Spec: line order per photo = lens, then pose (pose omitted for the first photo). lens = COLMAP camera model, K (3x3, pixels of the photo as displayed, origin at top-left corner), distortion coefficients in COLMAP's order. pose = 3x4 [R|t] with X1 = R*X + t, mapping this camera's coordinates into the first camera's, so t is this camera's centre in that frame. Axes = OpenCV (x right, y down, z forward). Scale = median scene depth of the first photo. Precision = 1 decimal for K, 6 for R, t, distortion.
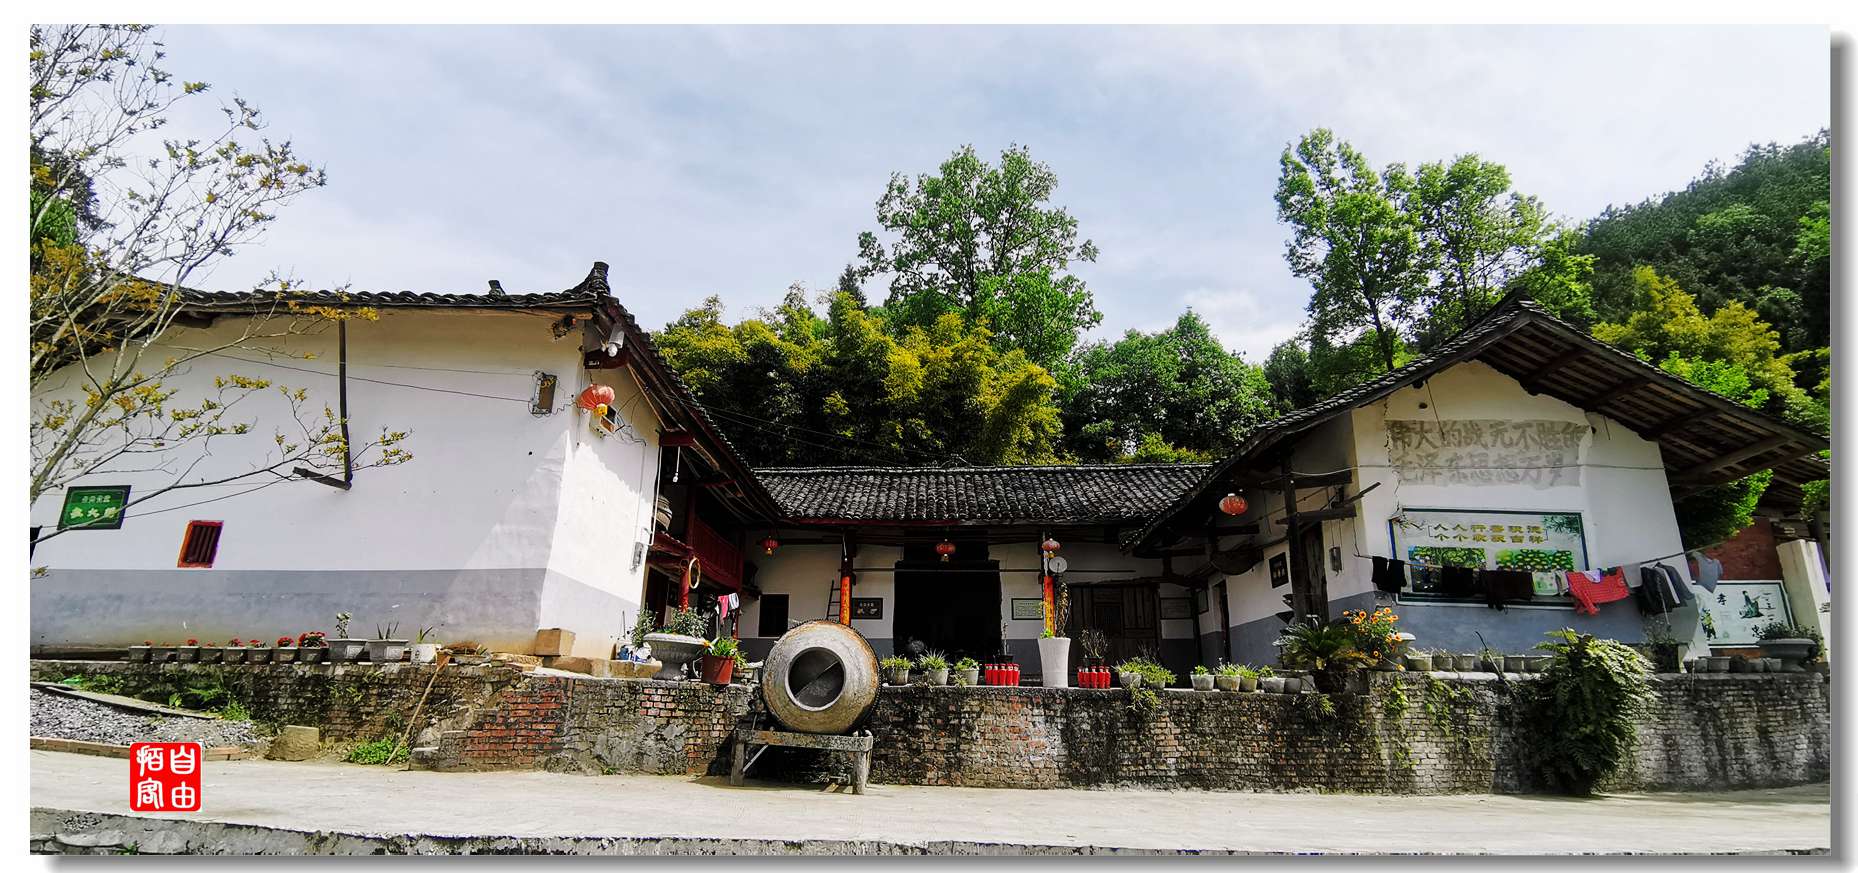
lens RADIAL K [[872.7, 0, 929.0], [0, 872.7, 436.5], [0, 0, 1]] dist [-0.000366, 0.000000]
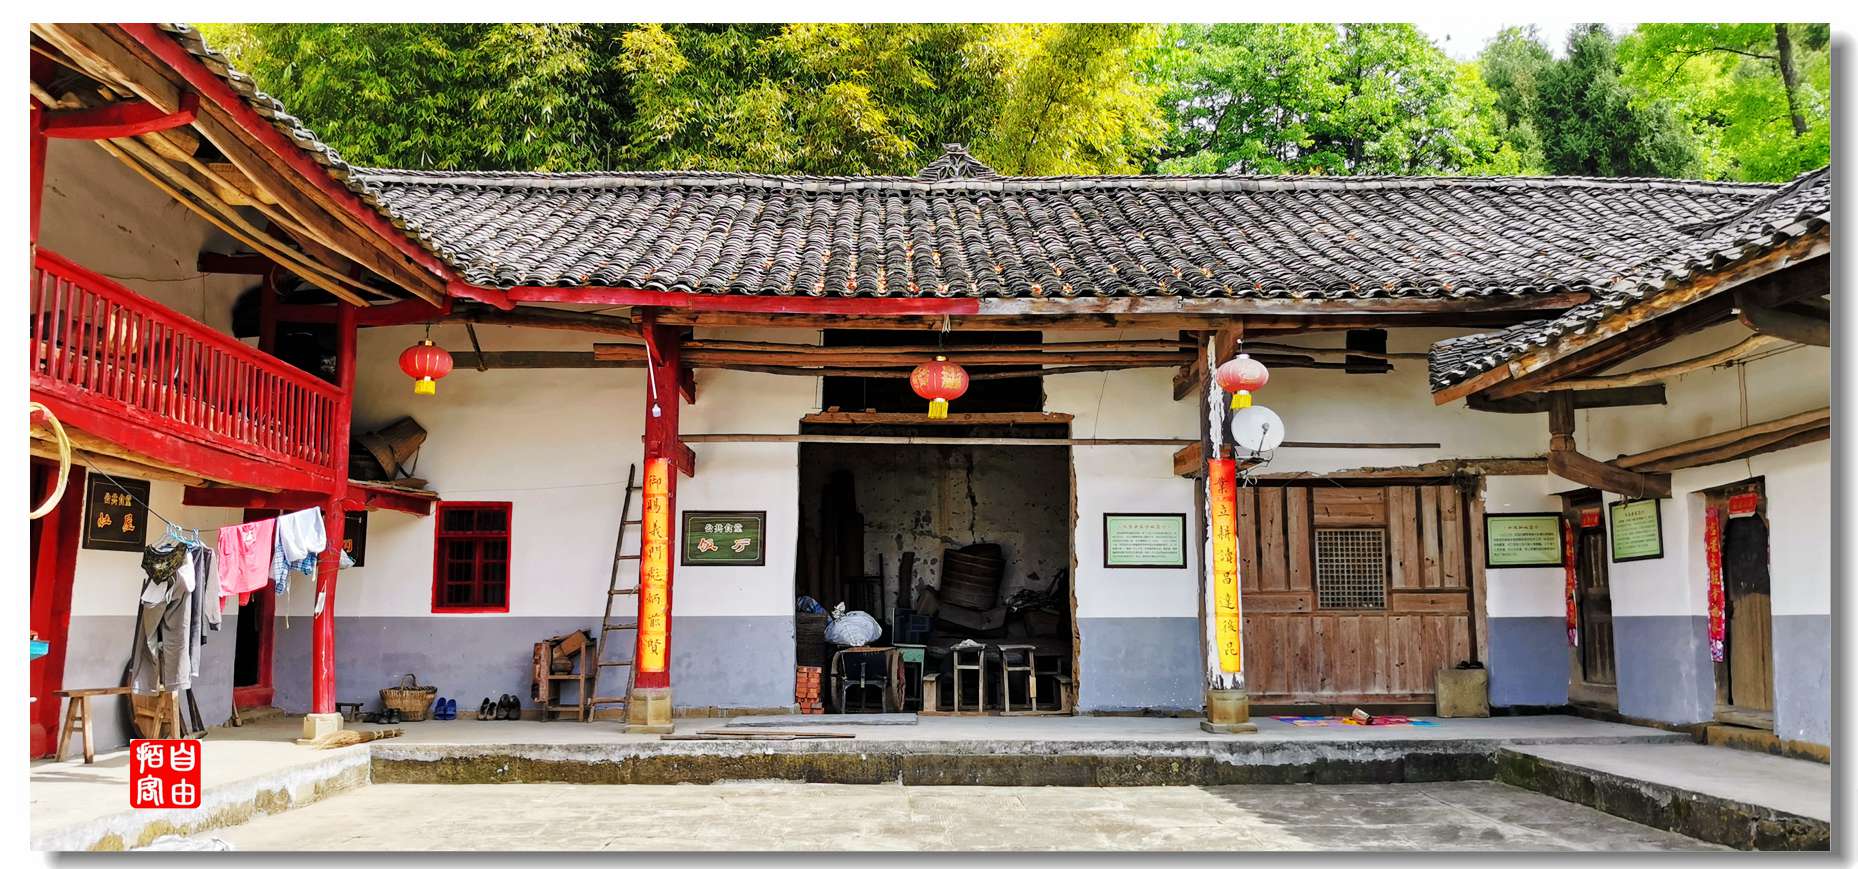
lens RADIAL K [[1362.0, 0, 929.4], [0, 1362.0, 458.7], [0, 0, 1]] dist [0.056926, -0.146571]
pose [[0.998740, 0.005245, 0.049907, -0.011853], [-0.013920, 0.984453, 0.175096, 0.057962], [-0.048212, -0.175570, 0.983286, 0.418782]]
